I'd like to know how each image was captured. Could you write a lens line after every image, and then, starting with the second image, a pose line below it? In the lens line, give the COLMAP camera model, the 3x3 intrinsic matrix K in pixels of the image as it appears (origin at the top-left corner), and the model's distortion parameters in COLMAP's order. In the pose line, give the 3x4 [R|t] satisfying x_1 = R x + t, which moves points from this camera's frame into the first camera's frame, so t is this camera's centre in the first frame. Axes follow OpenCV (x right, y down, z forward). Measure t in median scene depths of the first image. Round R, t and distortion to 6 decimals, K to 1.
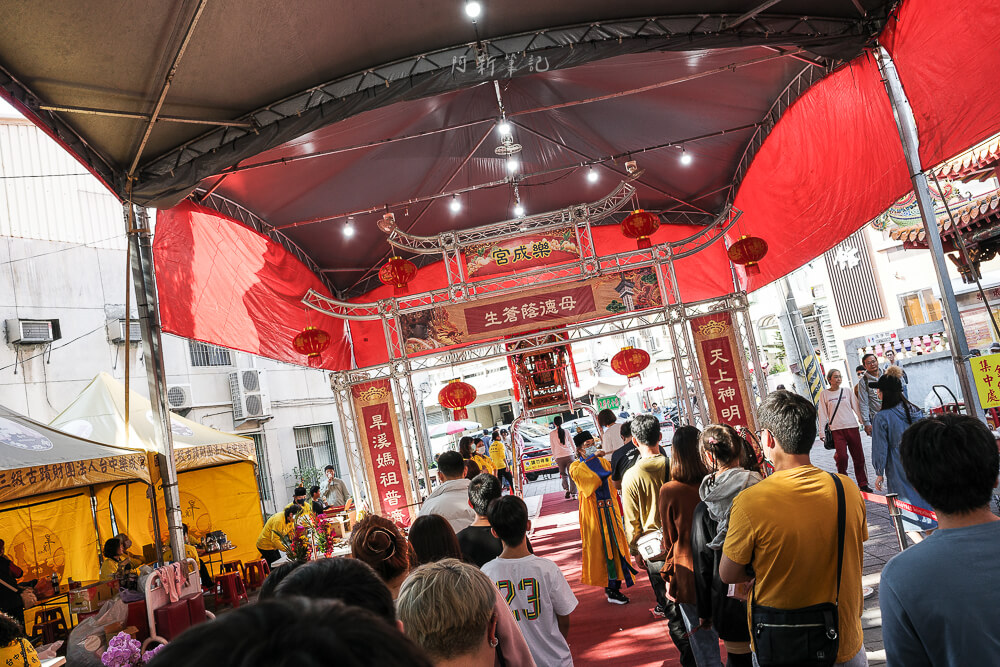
lens RADIAL K [[791.7, 0, 496.4], [0, 791.7, 347.1], [0, 0, 1]] dist [-0.037794, 0.017427]
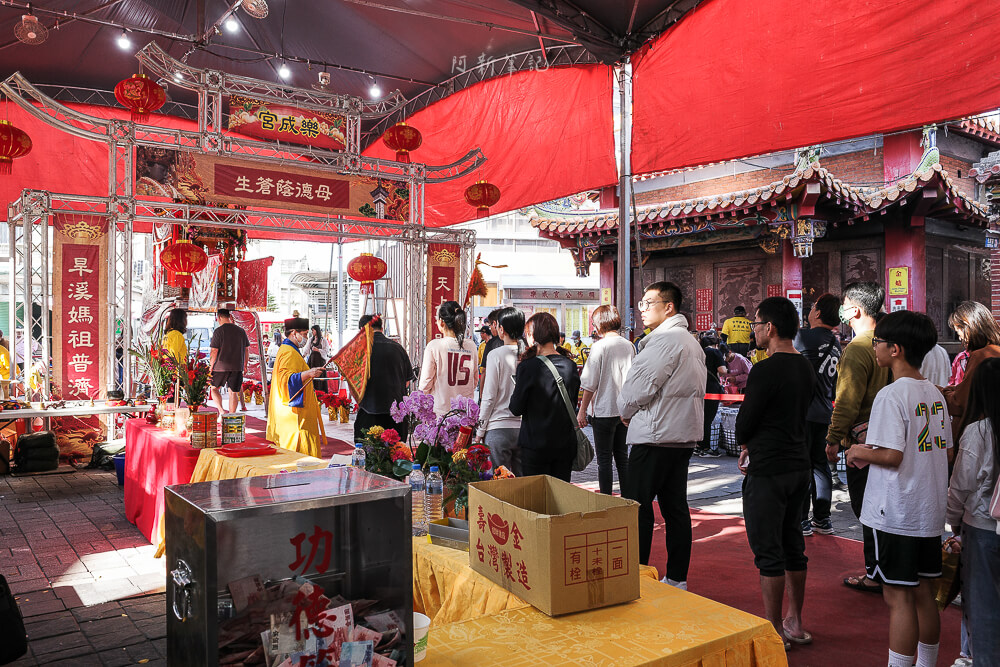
lens RADIAL K [[791.7, 0, 496.4], [0, 791.7, 347.1], [0, 0, 1]] dist [-0.037794, 0.017427]
pose [[0.757280, 0.179475, 0.627946, -0.312945], [-0.211522, 0.977074, -0.024173, 0.104152], [-0.617888, -0.114519, 0.777882, 0.118327]]
